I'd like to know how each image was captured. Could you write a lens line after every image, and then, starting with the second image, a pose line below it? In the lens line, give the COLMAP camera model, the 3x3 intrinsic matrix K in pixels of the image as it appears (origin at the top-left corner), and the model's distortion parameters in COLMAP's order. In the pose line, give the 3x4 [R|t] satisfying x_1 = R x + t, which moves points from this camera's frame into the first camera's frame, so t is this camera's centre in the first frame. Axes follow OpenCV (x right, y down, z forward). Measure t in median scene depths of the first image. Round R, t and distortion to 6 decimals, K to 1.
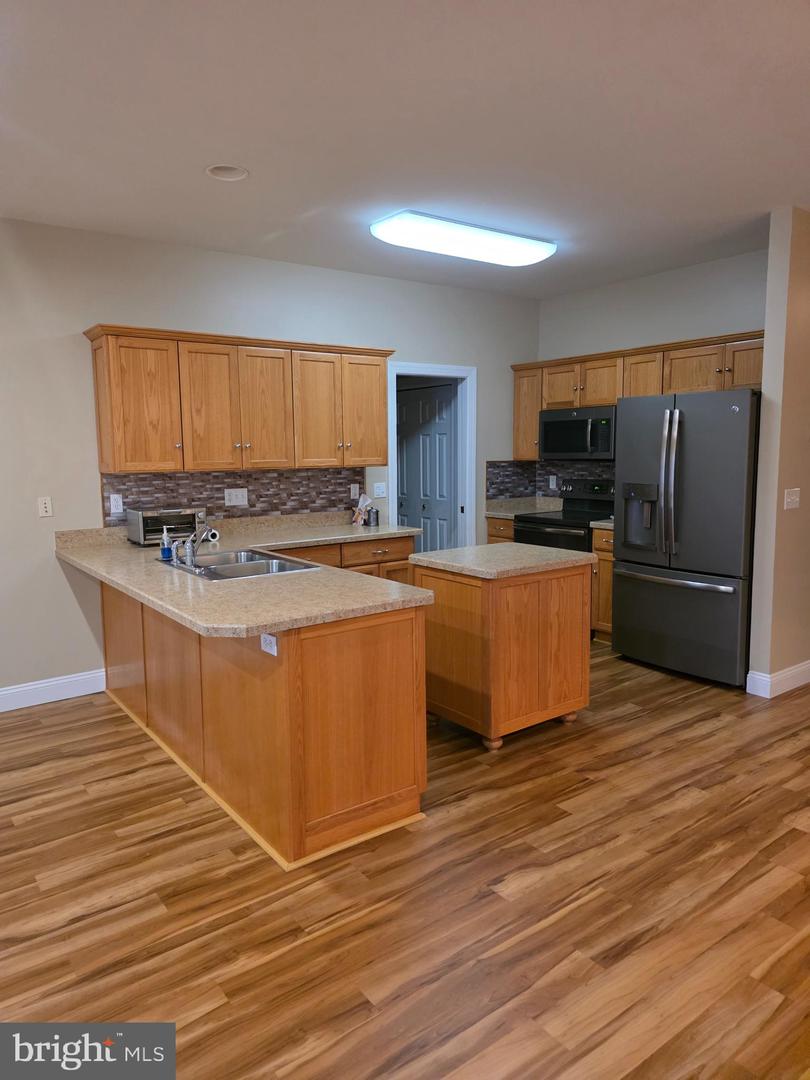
lens RADIAL K [[718.3, 0, 405.0], [0, 718.3, 540.0], [0, 0, 1]] dist [0.046009, -0.032627]
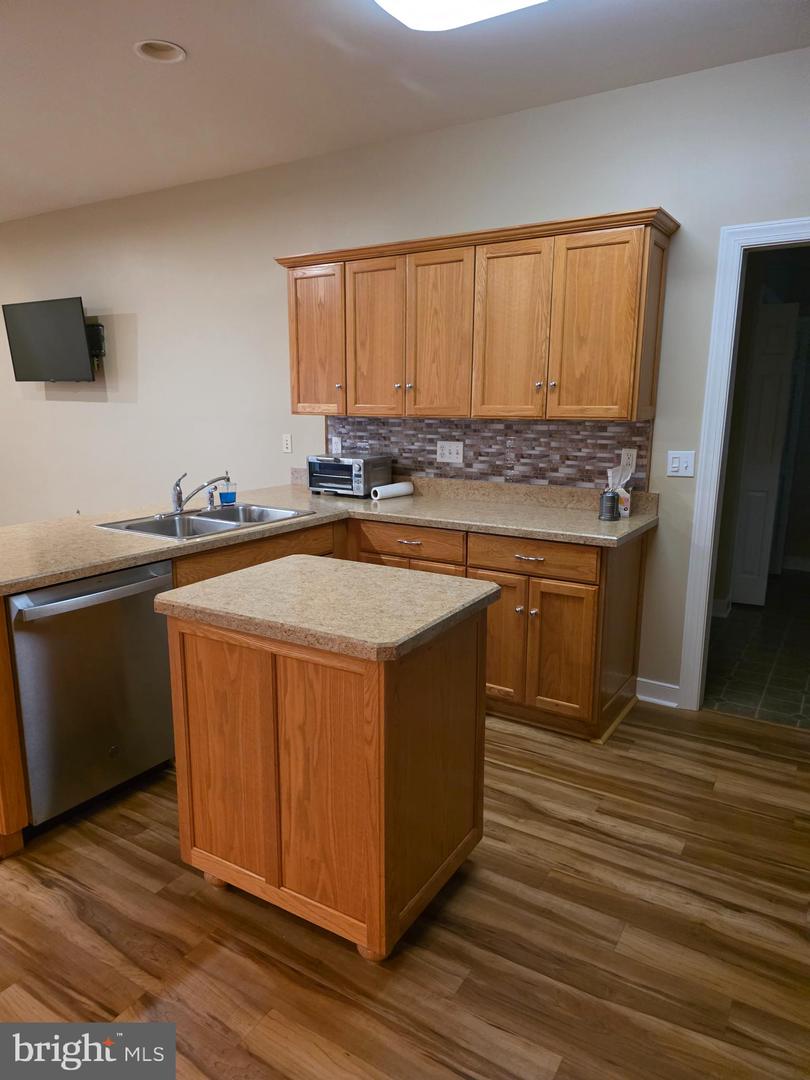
lens RADIAL K [[748.3, 0, 405.0], [0, 748.3, 540.0], [0, 0, 1]] dist [0.099800, -0.113350]
pose [[0.347213, 0.182090, -0.919938, 0.526857], [-0.131012, 0.980766, 0.144682, -0.077716], [0.928590, 0.070287, 0.364391, 0.661240]]
